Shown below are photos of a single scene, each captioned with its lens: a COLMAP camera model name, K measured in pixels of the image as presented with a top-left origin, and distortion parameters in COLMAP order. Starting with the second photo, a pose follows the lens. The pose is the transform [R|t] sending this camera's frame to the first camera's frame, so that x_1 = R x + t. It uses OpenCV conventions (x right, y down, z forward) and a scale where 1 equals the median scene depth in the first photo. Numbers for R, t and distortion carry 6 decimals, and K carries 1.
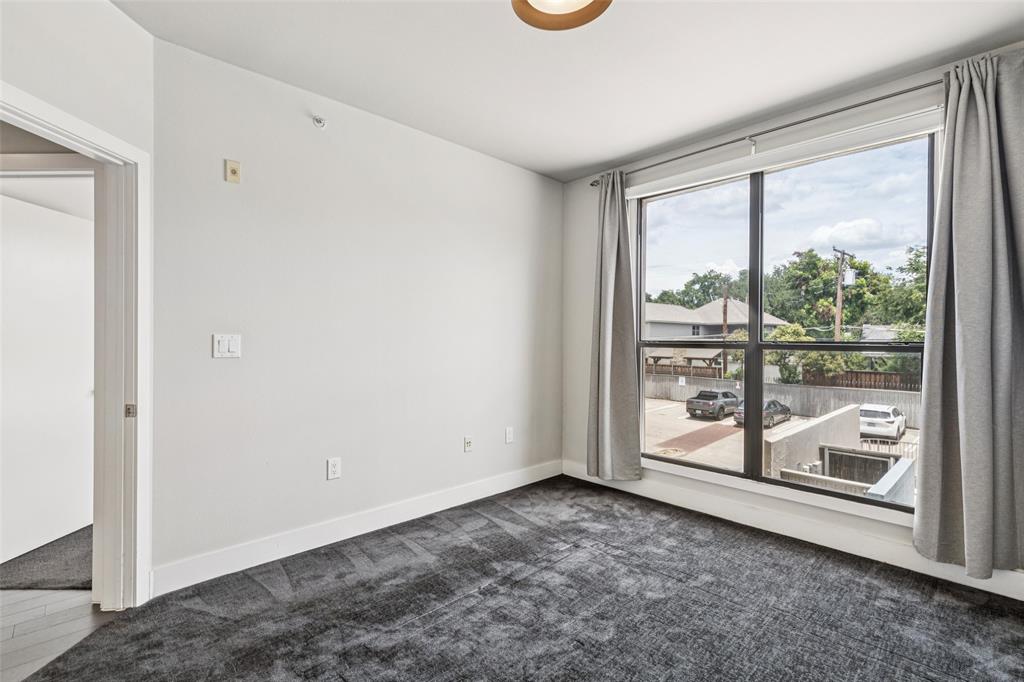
lens RADIAL K [[464.3, 0, 508.4], [0, 464.3, 339.8], [0, 0, 1]] dist [0.010031, -0.001369]
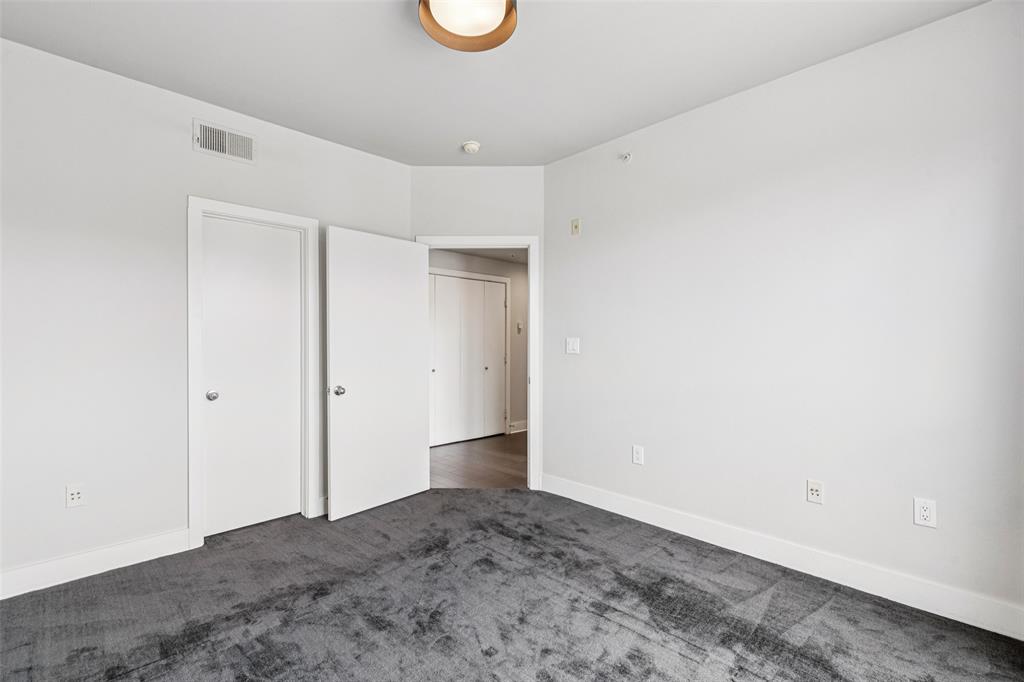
lens RADIAL K [[464.3, 0, 525.9], [0, 464.3, 339.9], [0, 0, 1]] dist [0.010031, -0.001369]
pose [[0.049633, 0.004977, -0.998755, 0.775500], [-0.000419, 0.999988, 0.004962, -0.011565], [0.998767, 0.000172, 0.049635, 0.694229]]
